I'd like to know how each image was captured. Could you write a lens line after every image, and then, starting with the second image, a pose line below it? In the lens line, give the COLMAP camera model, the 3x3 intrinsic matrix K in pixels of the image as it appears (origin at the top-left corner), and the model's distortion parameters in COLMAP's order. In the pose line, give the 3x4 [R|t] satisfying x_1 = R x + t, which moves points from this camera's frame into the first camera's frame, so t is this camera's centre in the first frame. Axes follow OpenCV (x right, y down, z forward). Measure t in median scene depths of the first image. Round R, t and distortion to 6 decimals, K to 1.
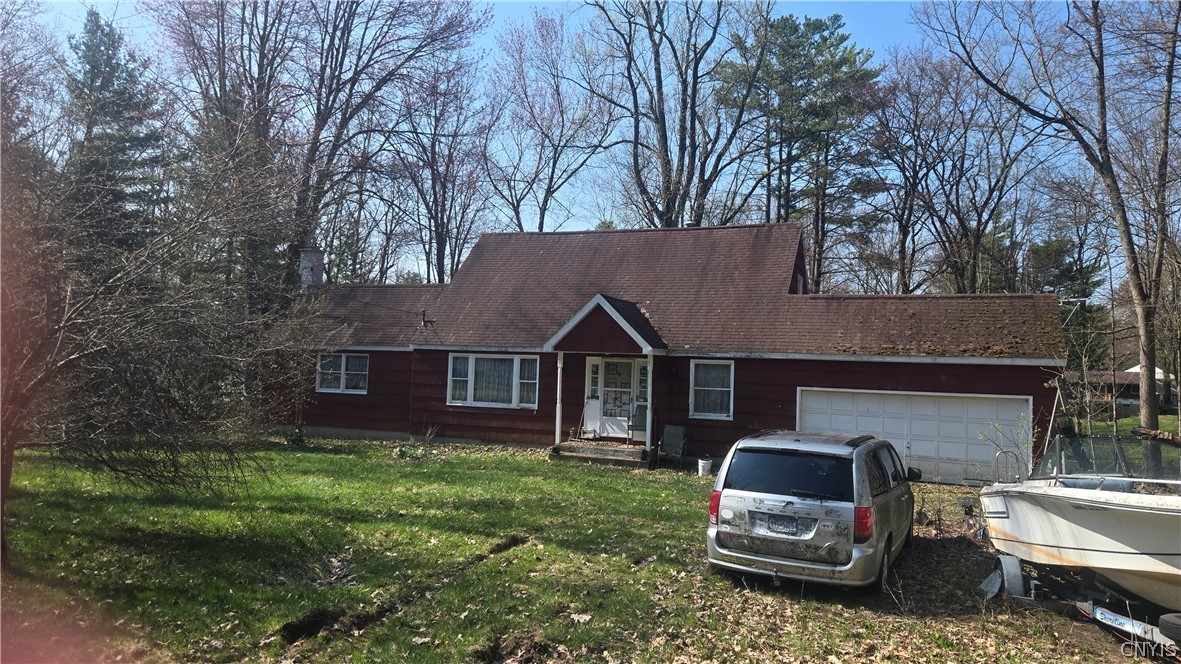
lens RADIAL K [[836.6, 0, 590.5], [0, 836.6, 332.0], [0, 0, 1]] dist [0.080912, -0.089064]
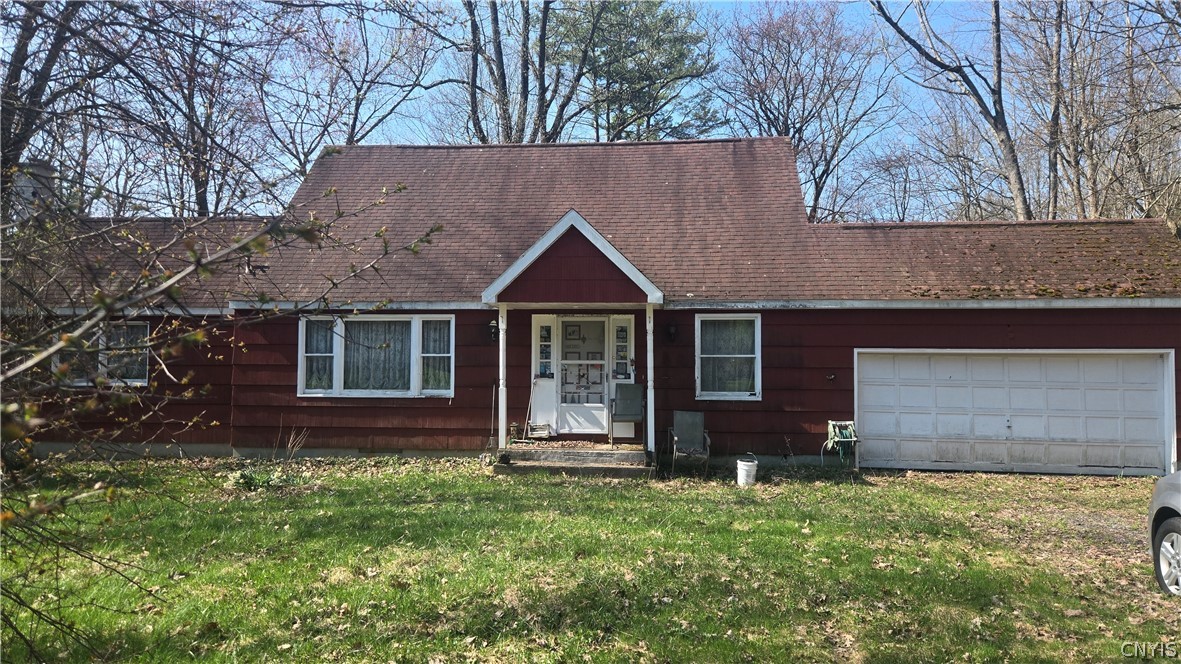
lens RADIAL K [[836.6, 0, 590.5], [0, 836.6, 332.0], [0, 0, 1]] dist [0.080912, -0.089064]
pose [[0.959872, -0.016162, 0.279971, -0.147655], [0.014525, 0.999863, 0.007923, 0.039347], [-0.280061, -0.003538, 0.959976, 0.357227]]
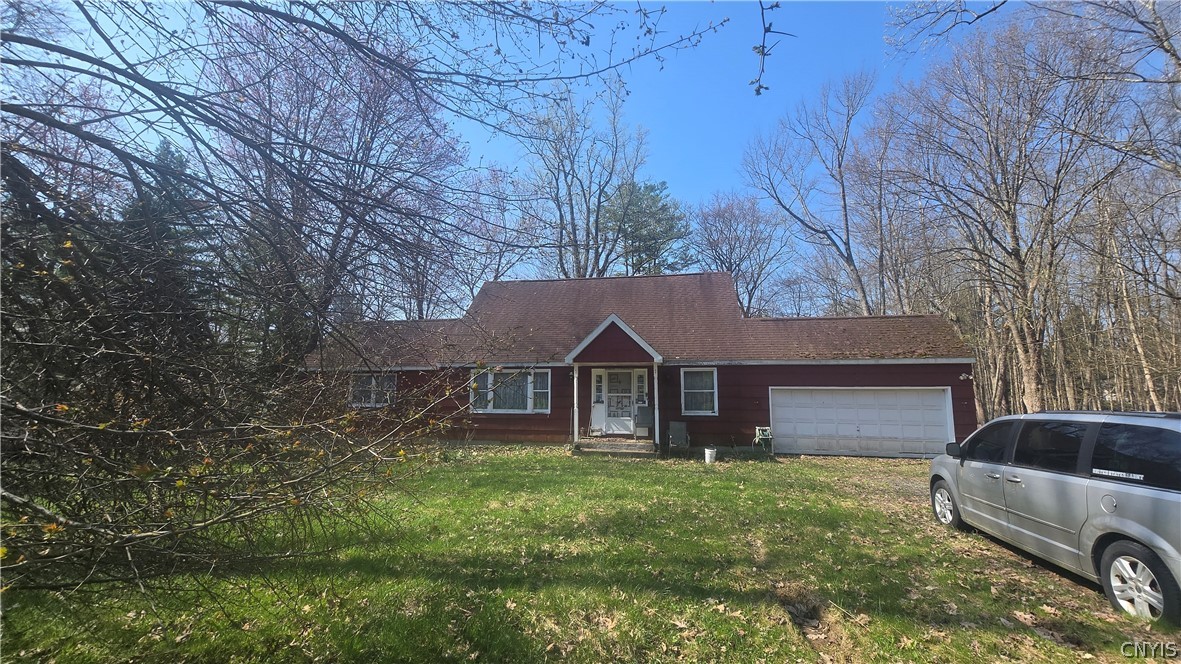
lens RADIAL K [[466.5, 0, 587.7], [0, 466.5, 338.7], [0, 0, 1]] dist [-0.001017, -0.000023]
pose [[0.978863, -0.003685, 0.204484, -0.152714], [0.019294, 0.997043, -0.074390, 0.036847], [-0.203605, 0.076762, 0.976039, 0.332954]]
